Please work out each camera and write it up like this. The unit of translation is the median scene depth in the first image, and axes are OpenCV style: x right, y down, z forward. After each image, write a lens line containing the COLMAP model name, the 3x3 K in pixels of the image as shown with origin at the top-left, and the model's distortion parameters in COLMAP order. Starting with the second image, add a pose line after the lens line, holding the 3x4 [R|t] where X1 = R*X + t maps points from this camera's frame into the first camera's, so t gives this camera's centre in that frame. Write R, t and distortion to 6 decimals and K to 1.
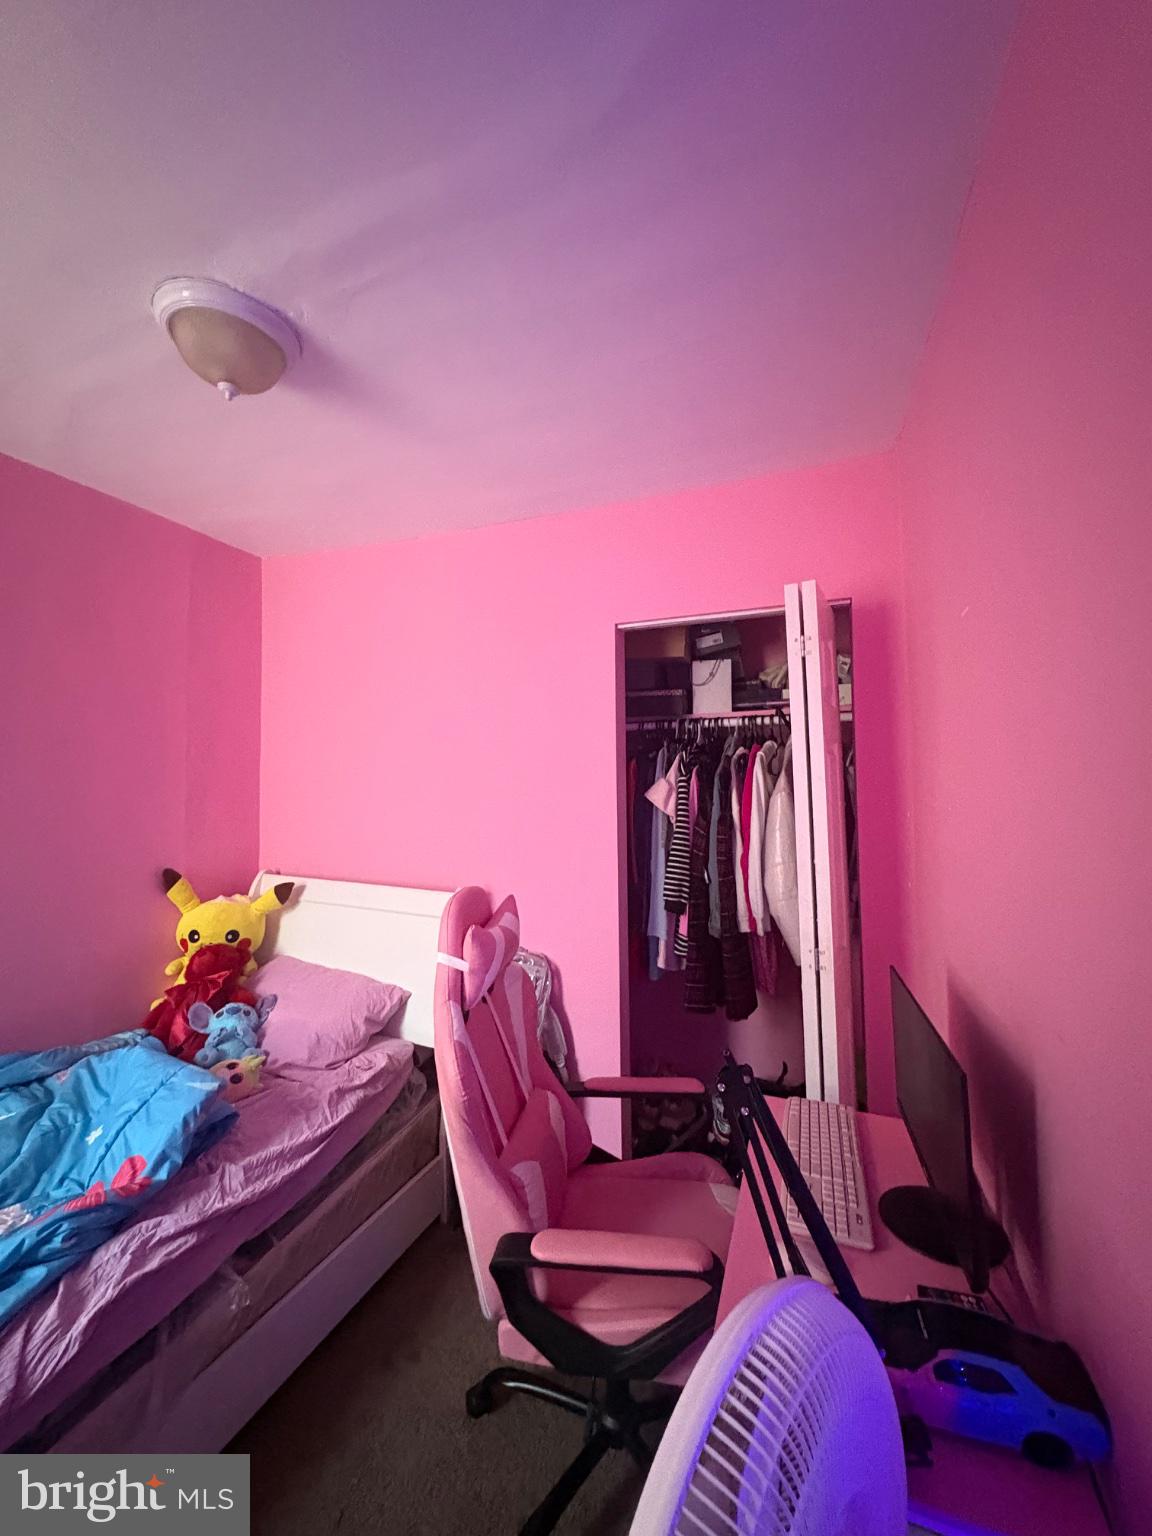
lens RADIAL K [[612.2, 0, 578.4], [0, 612.2, 766.3], [0, 0, 1]] dist [0.000732, -0.000229]
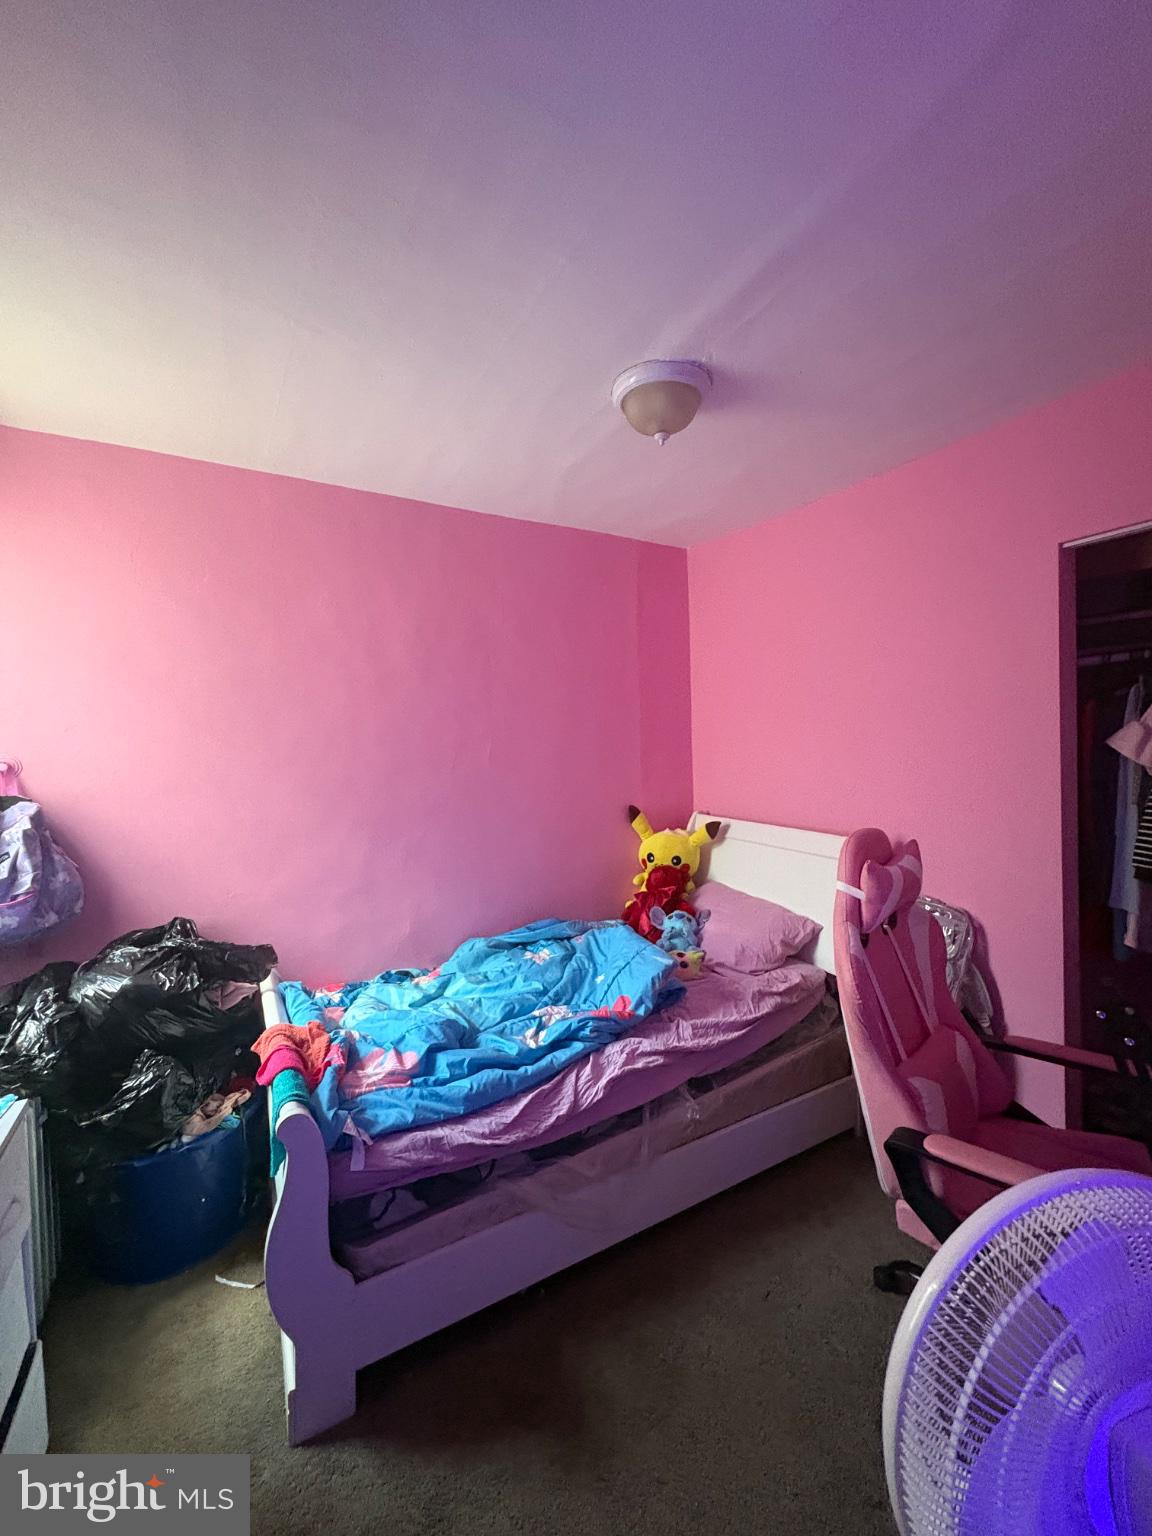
lens RADIAL K [[612.2, 0, 578.4], [0, 612.2, 766.3], [0, 0, 1]] dist [0.000732, -0.000229]
pose [[0.789315, 0.001260, -0.613987, 0.071409], [0.044385, 0.997264, 0.059106, -0.001799], [0.612382, -0.073905, 0.787100, -0.146428]]
